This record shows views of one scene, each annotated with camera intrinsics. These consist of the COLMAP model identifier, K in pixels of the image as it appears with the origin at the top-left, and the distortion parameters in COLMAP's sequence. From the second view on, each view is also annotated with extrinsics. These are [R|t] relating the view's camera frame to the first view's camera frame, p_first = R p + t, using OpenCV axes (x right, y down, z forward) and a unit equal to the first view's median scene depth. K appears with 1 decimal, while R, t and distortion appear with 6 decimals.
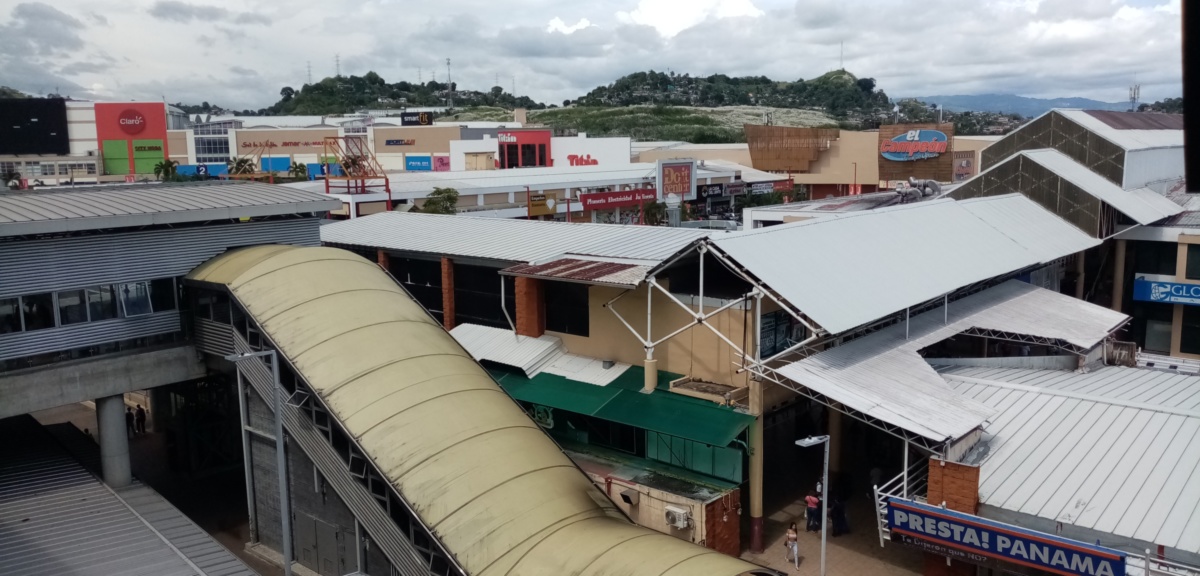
lens RADIAL K [[929.6, 0, 600.0], [0, 929.6, 288.0], [0, 0, 1]] dist [0.041657, -0.102688]
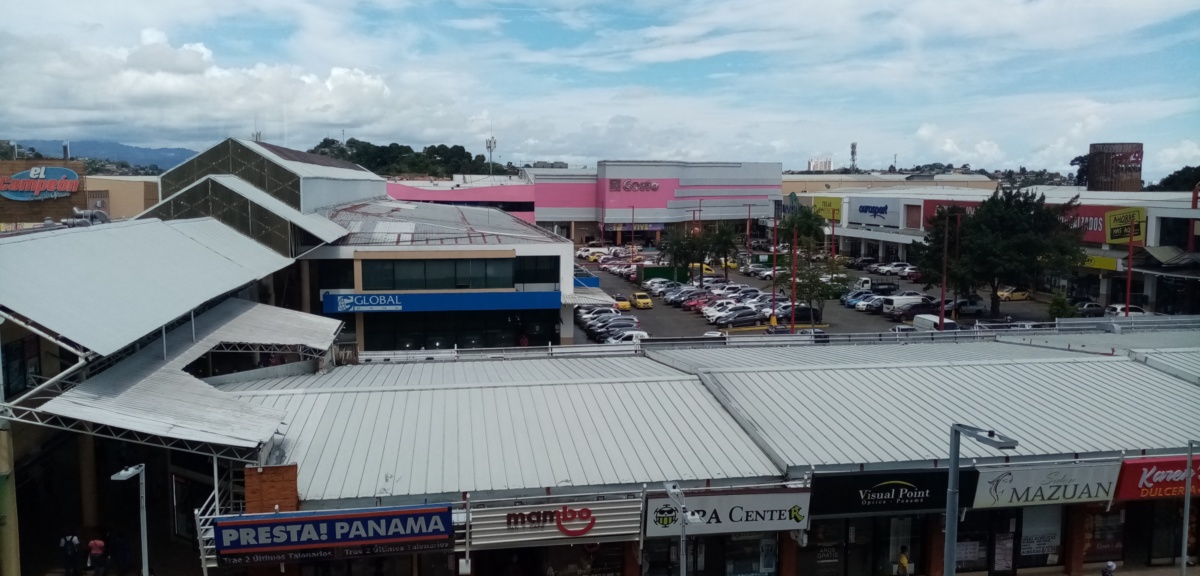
lens RADIAL K [[929.6, 0, 600.0], [0, 929.6, 288.0], [0, 0, 1]] dist [0.041657, -0.102688]
pose [[0.630101, -0.066246, 0.773682, -0.124526], [0.107545, 0.994197, -0.002460, 0.039328], [-0.769030, 0.084756, 0.633569, 0.104862]]
